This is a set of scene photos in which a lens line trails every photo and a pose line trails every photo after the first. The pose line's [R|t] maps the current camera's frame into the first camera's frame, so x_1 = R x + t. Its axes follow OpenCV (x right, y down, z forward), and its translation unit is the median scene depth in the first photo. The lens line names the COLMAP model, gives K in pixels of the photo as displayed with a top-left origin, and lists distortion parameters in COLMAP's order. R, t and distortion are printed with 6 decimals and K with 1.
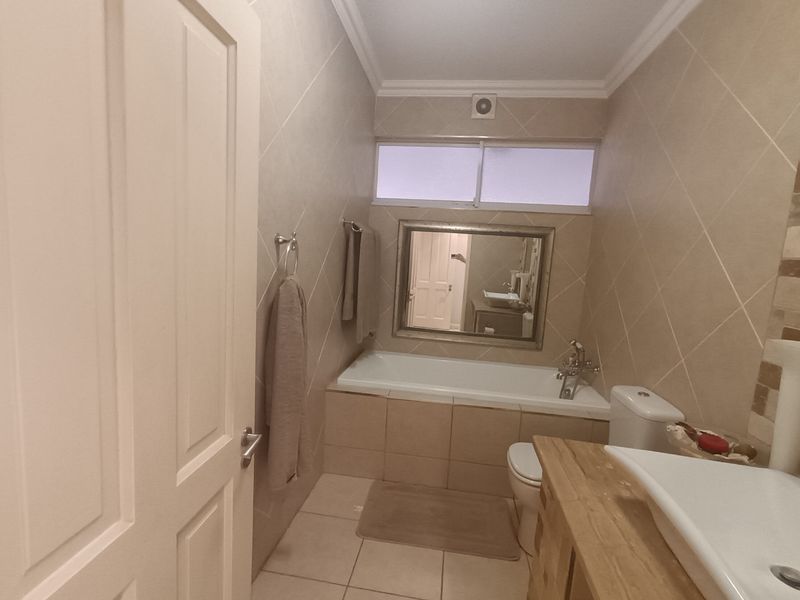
lens RADIAL K [[380.0, 0, 401.6], [0, 380.0, 299.5], [0, 0, 1]] dist [-0.001250, -0.000082]
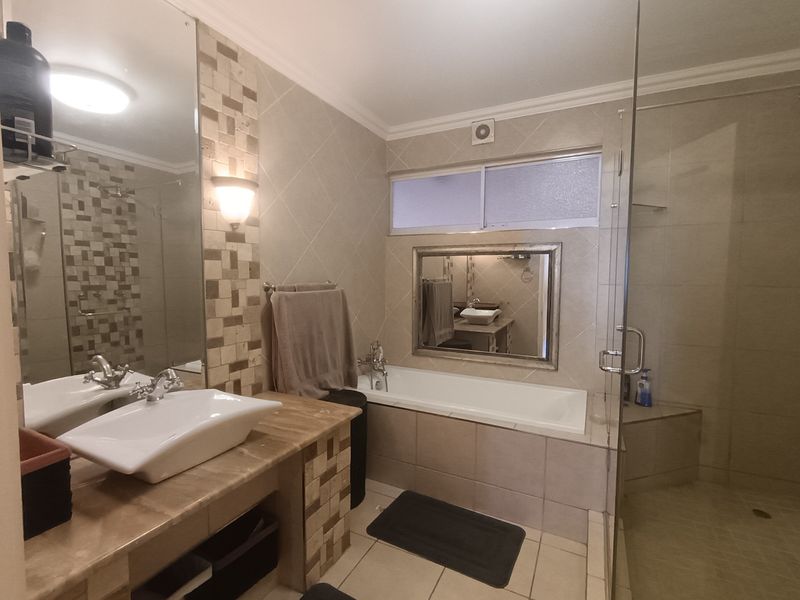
lens RADIAL K [[380.0, 0, 395.4], [0, 380.0, 298.7], [0, 0, 1]] dist [-0.001250, -0.000082]
pose [[0.934644, -0.029561, -0.354355, 0.345718], [0.004113, 0.997370, -0.072355, 0.020654], [0.355562, 0.066168, 0.932308, -0.024499]]
